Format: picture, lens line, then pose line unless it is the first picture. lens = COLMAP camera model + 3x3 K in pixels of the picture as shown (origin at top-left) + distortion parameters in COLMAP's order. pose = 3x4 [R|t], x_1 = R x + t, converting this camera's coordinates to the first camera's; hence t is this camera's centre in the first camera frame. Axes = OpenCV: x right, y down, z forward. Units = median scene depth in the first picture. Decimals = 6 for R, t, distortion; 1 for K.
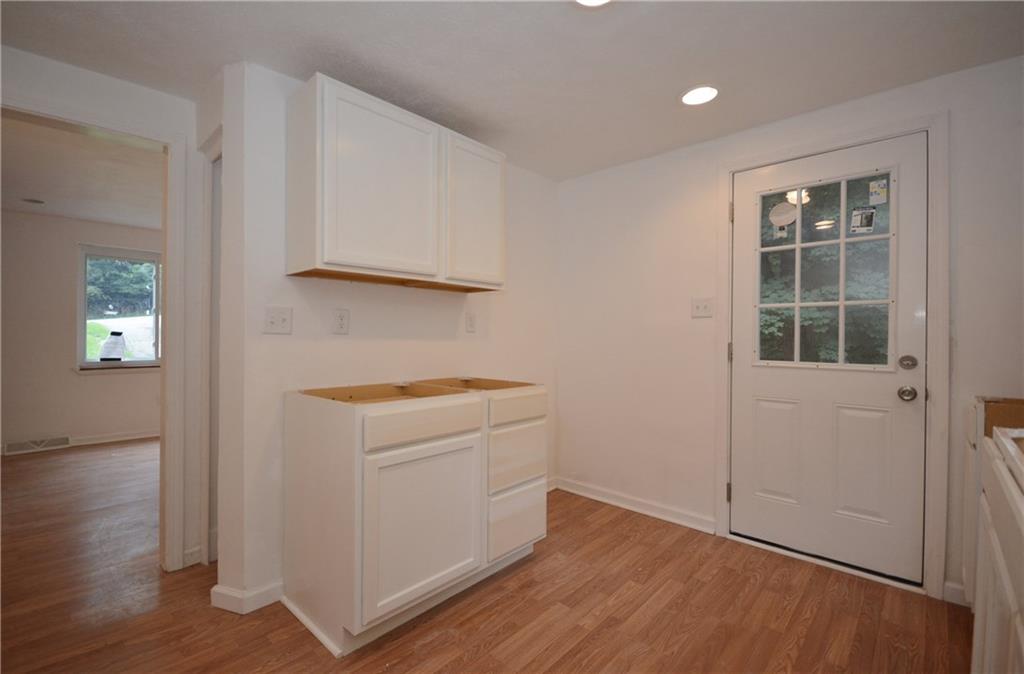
lens RADIAL K [[451.2, 0, 507.8], [0, 451.2, 338.2], [0, 0, 1]] dist [-0.000821, -0.007714]
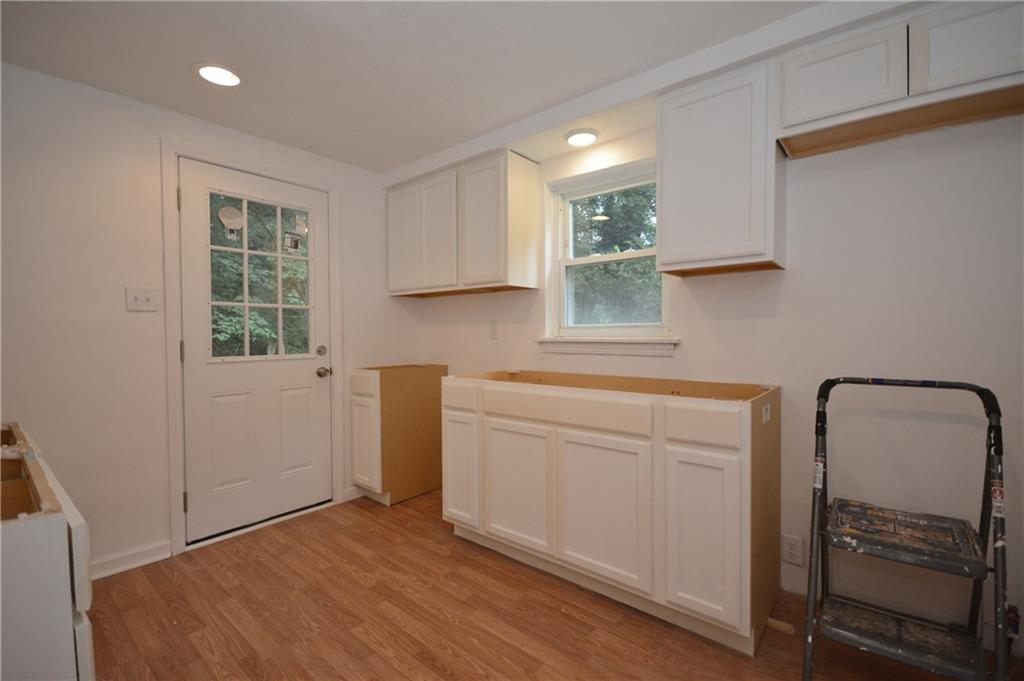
lens RADIAL K [[451.2, 0, 507.0], [0, 451.2, 341.7], [0, 0, 1]] dist [-0.000821, -0.007714]
pose [[-0.061991, -0.028310, 0.997675, -0.532316], [0.009882, 0.999531, 0.028977, -0.009130], [-0.998028, 0.011655, -0.061682, 0.451643]]
